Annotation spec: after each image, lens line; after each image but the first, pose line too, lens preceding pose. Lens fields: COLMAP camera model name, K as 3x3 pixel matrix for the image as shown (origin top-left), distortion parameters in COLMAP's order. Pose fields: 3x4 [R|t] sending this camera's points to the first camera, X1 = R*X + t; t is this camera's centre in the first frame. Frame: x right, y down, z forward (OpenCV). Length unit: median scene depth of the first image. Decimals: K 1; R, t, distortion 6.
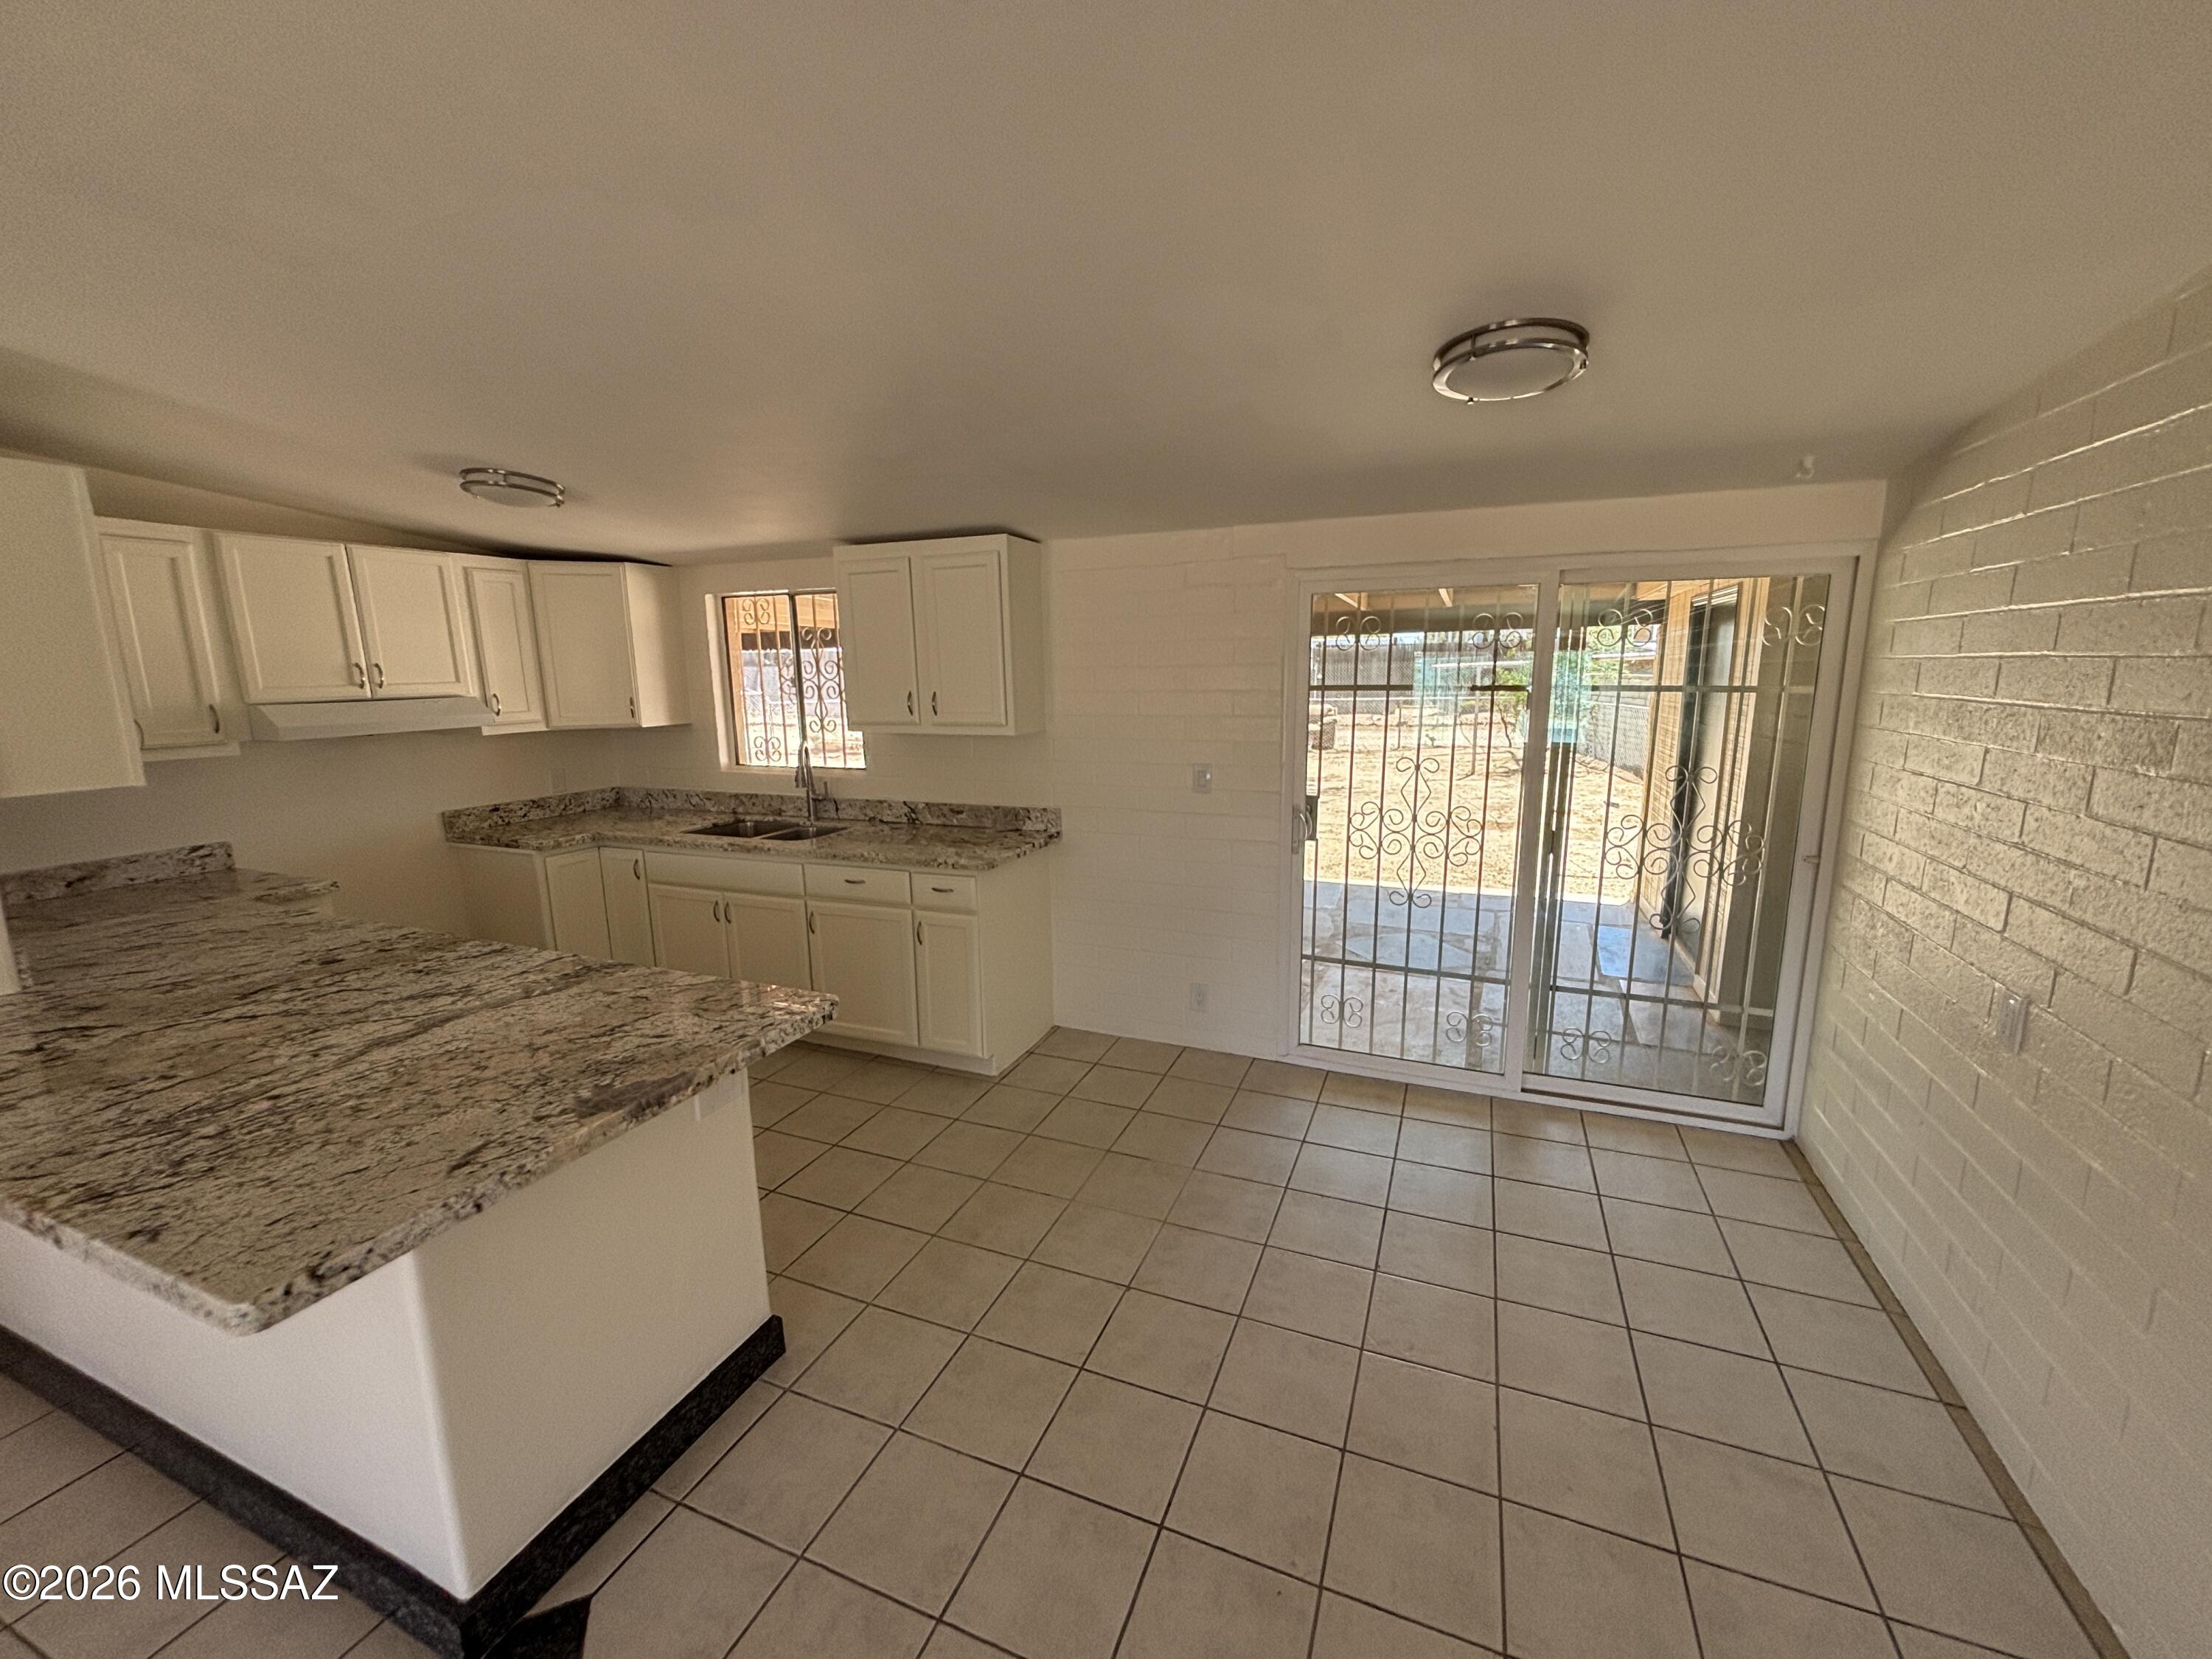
lens RADIAL K [[888.2, 0, 1106.8], [0, 888.2, 824.8], [0, 0, 1]] dist [-0.002276, -0.000756]
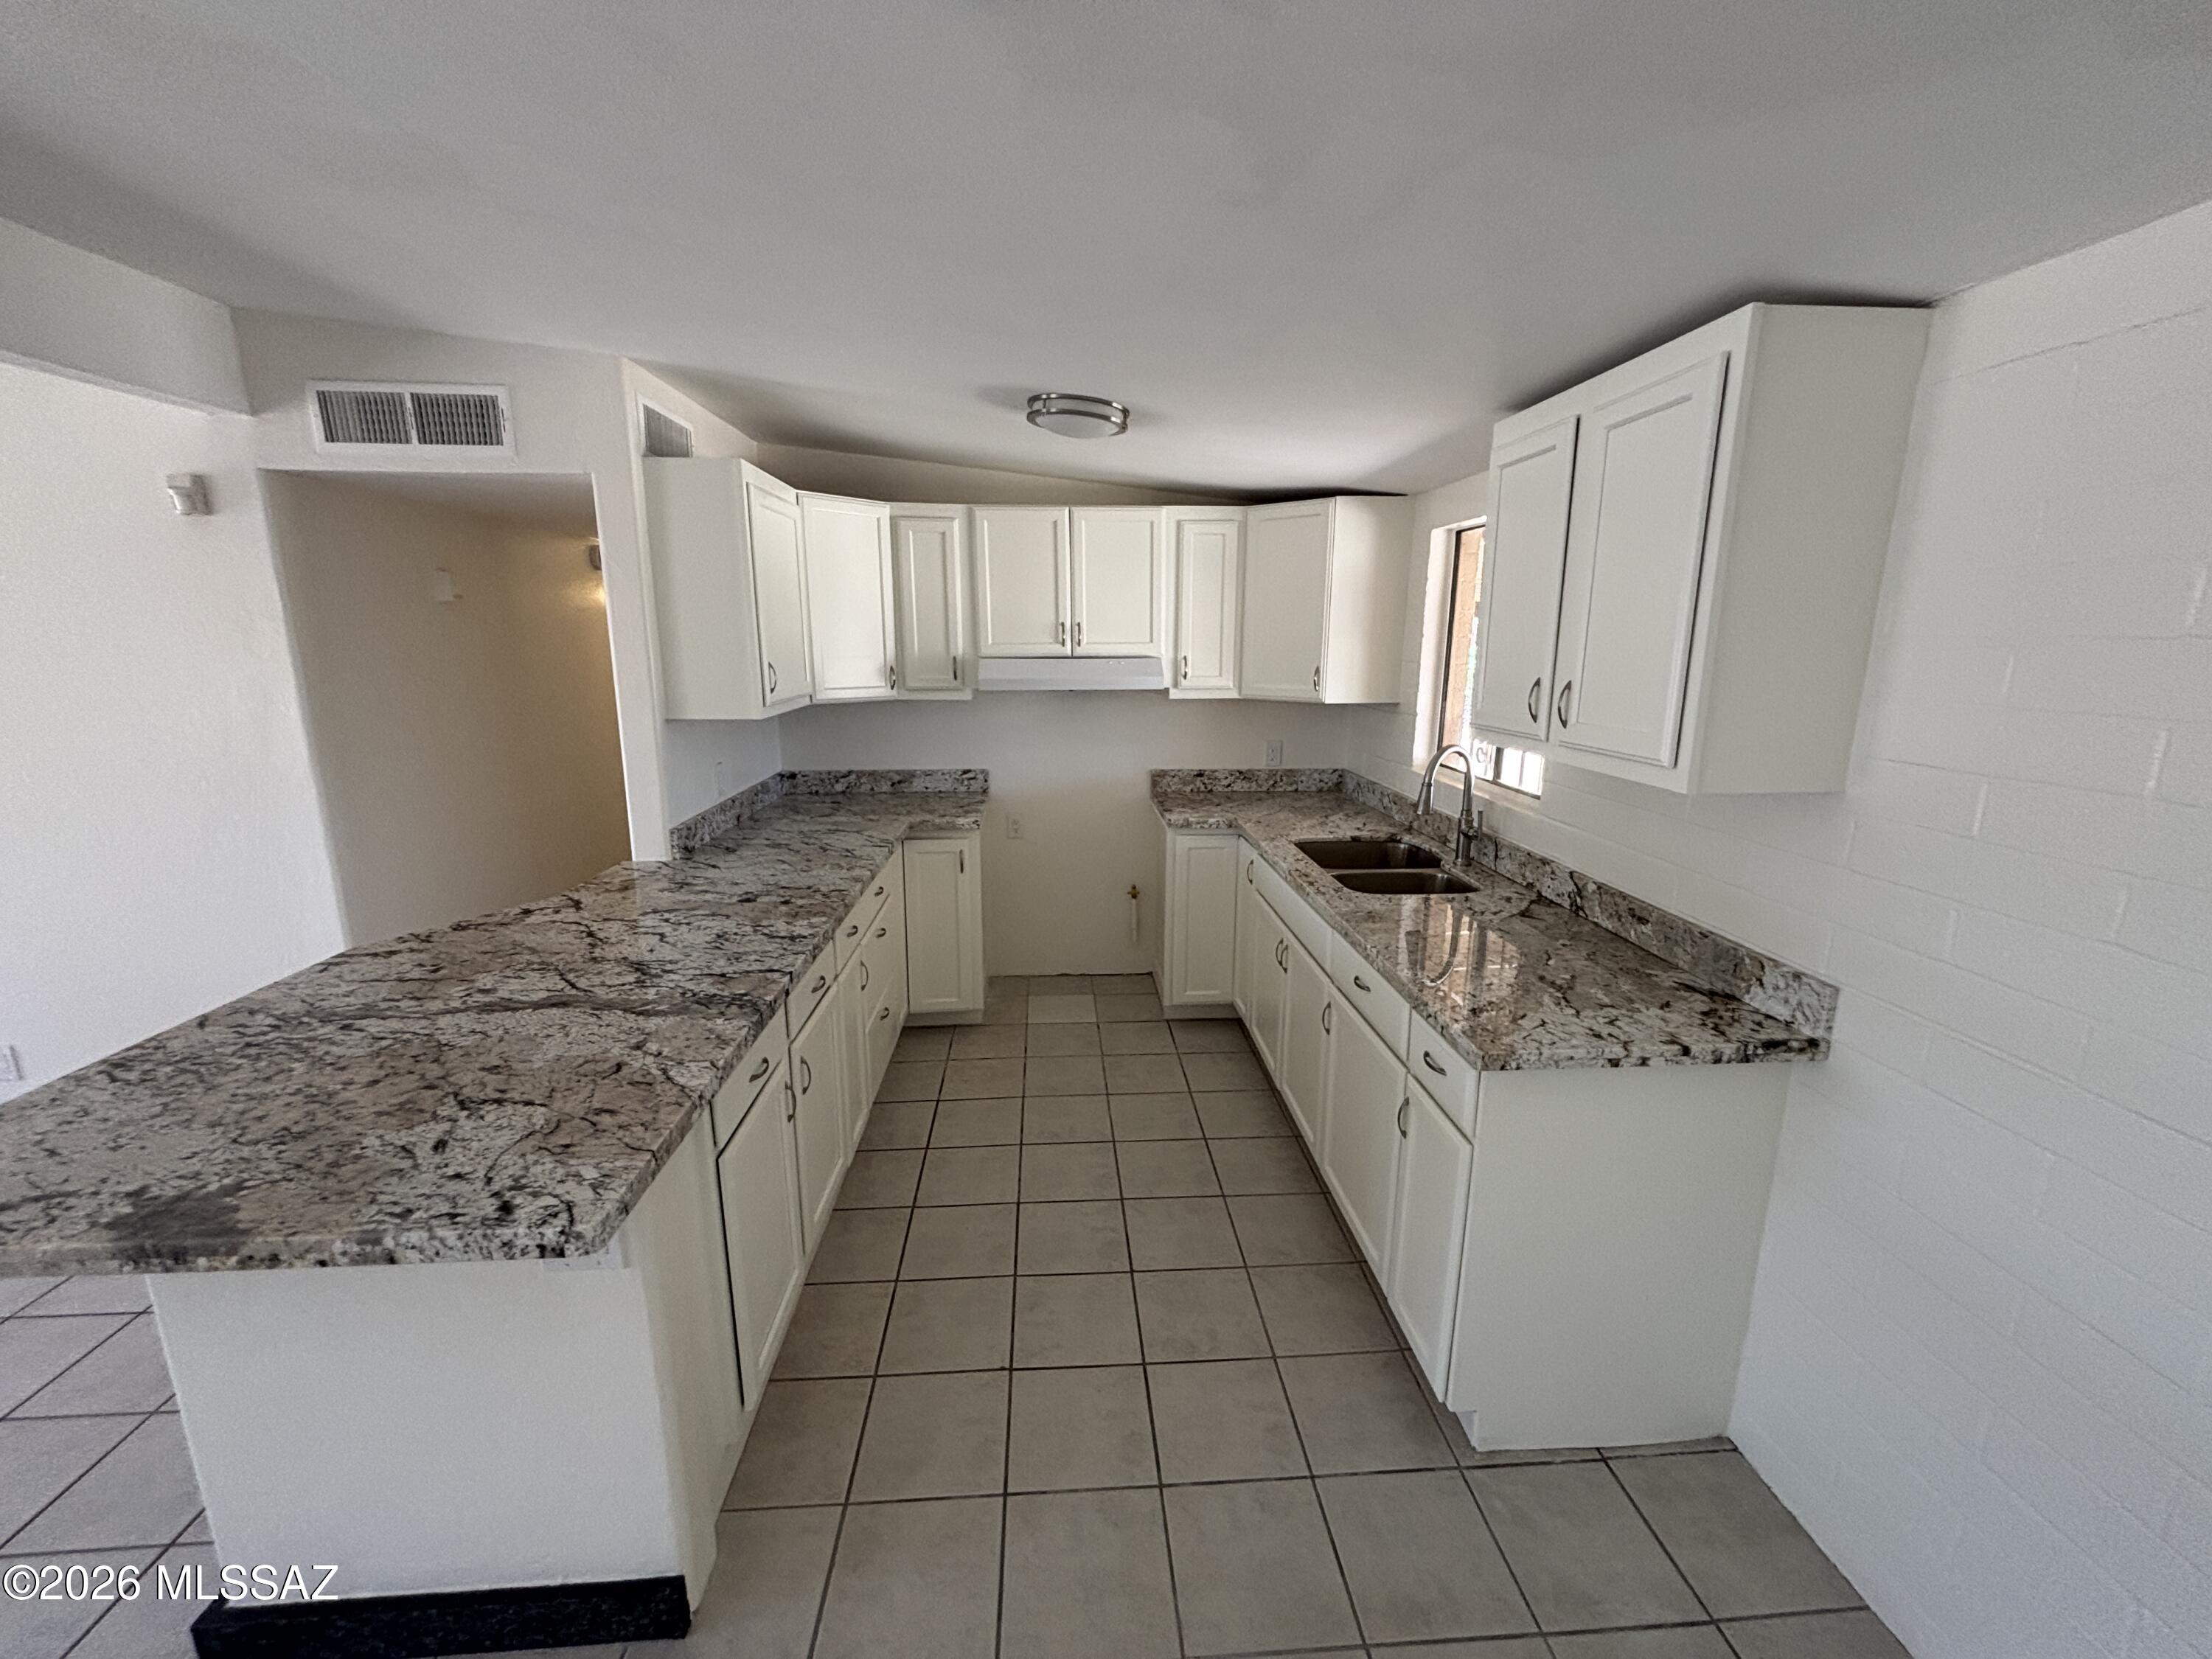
lens RADIAL K [[888.2, 0, 1106.8], [0, 888.2, 824.8], [0, 0, 1]] dist [-0.002276, -0.000756]
pose [[0.441933, 0.201339, -0.874161, 0.173347], [-0.166288, 0.975984, 0.140724, -0.115095], [0.881500, 0.083172, 0.464800, 0.637560]]
